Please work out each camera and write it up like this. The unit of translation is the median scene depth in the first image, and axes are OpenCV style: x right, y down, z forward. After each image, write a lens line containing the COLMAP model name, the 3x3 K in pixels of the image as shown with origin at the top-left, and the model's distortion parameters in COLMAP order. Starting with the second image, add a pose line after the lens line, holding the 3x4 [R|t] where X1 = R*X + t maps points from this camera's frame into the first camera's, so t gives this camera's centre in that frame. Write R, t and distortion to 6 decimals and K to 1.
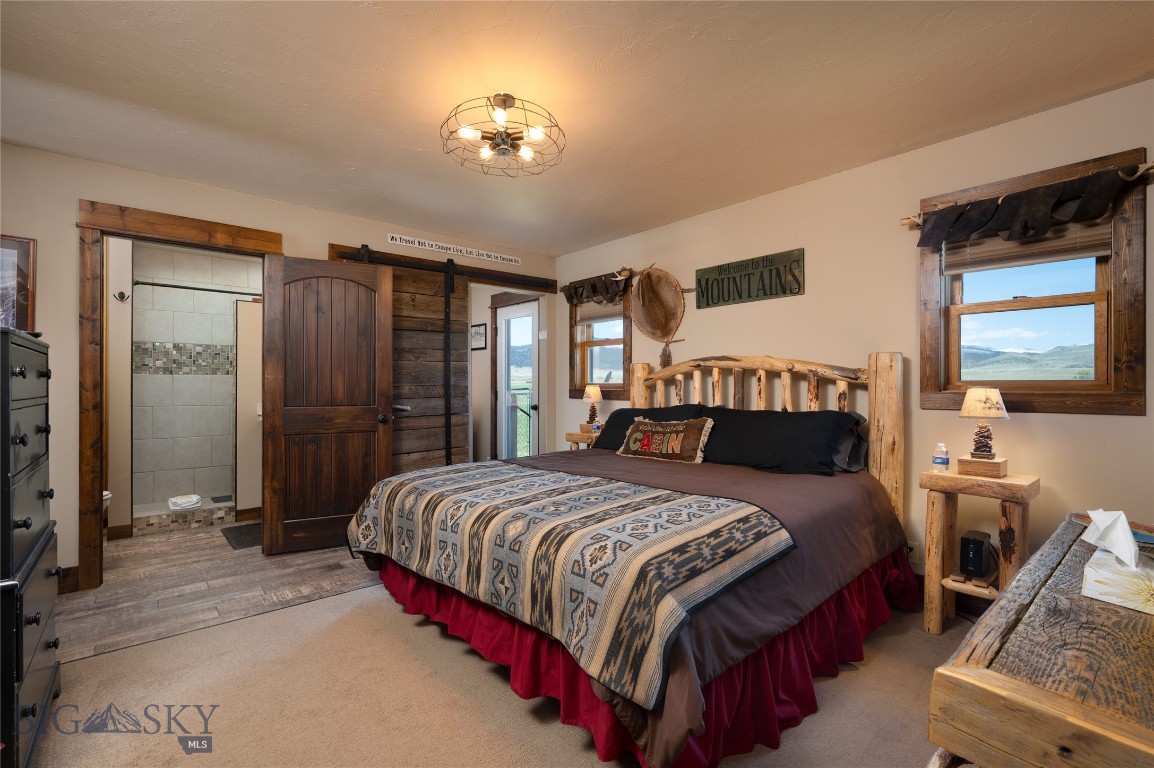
lens RADIAL K [[533.8, 0, 579.7], [0, 533.8, 386.2], [0, 0, 1]] dist [-0.002073, -0.000147]
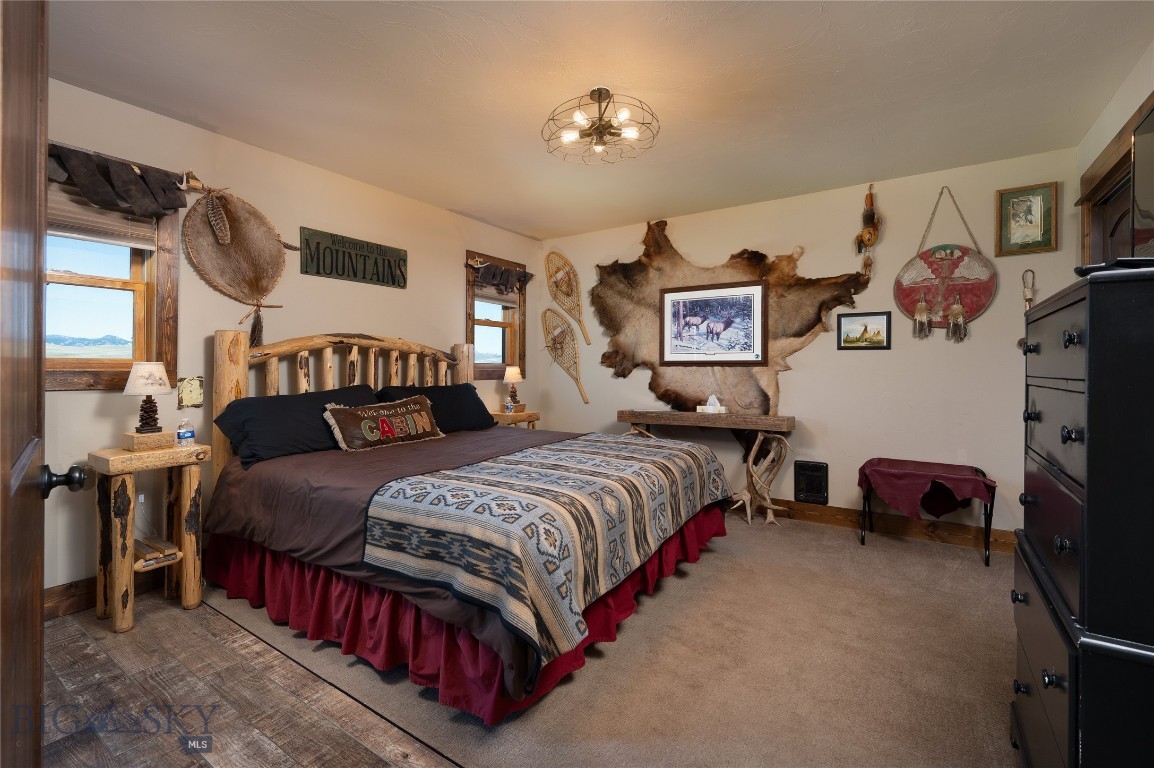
lens RADIAL K [[446.5, 0, 575.9], [0, 446.5, 368.1], [0, 0, 1]] dist [0.000031, 0.000005]
pose [[-0.191055, -0.003546, 0.981573, -0.601544], [-0.010455, 0.999944, 0.001577, -0.000137], [-0.981524, -0.009961, -0.191081, 0.763951]]
